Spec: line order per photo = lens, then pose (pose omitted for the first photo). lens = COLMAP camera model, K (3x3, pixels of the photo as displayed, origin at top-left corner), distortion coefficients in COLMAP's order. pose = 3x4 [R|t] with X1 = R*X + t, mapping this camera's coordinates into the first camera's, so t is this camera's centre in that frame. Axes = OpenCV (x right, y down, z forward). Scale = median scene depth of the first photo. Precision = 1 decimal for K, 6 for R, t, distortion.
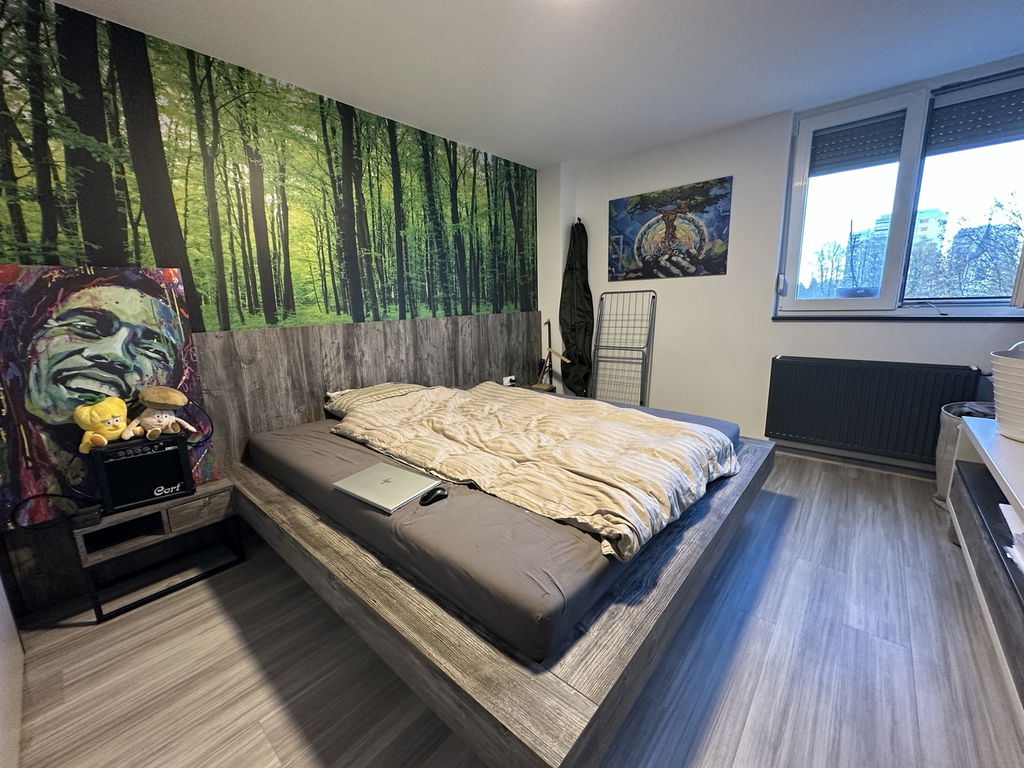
lens RADIAL K [[407.6, 0, 510.4], [0, 407.6, 383.7], [0, 0, 1]] dist [-0.000508, 0.000304]
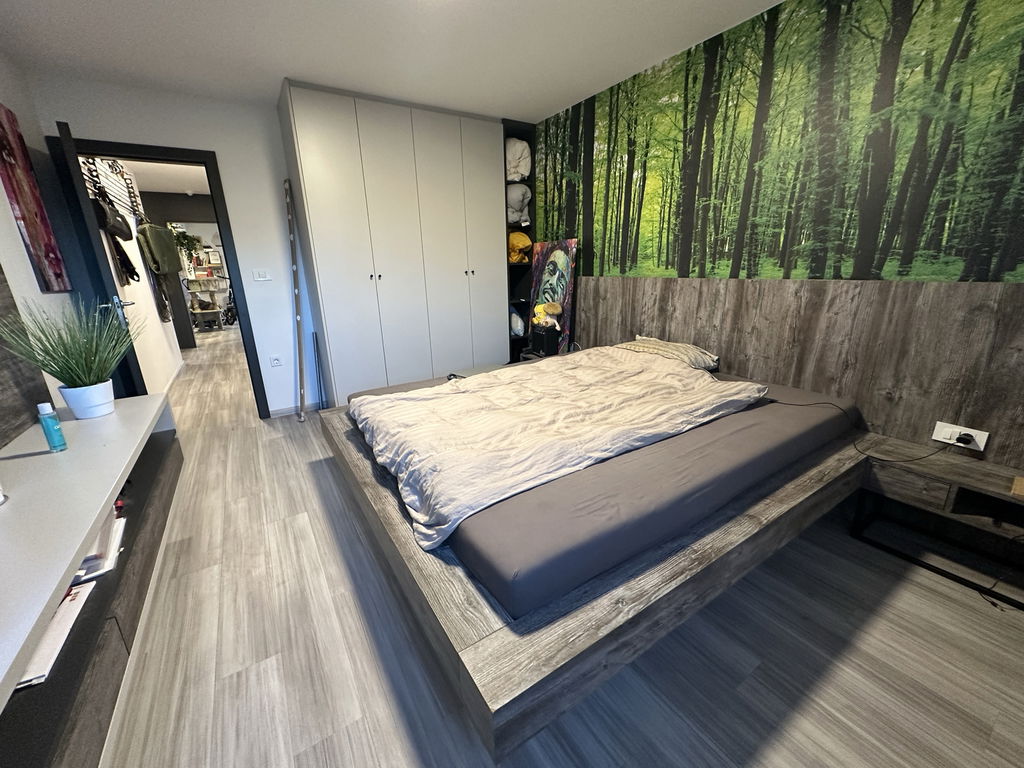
lens RADIAL K [[407.6, 0, 508.9], [0, 407.6, 384.0], [0, 0, 1]] dist [-0.000508, 0.000304]
pose [[-0.273605, 0.312064, -0.909811, 0.781257], [-0.153479, 0.919621, 0.361583, -0.217793], [0.949518, 0.238567, -0.203717, 0.904420]]
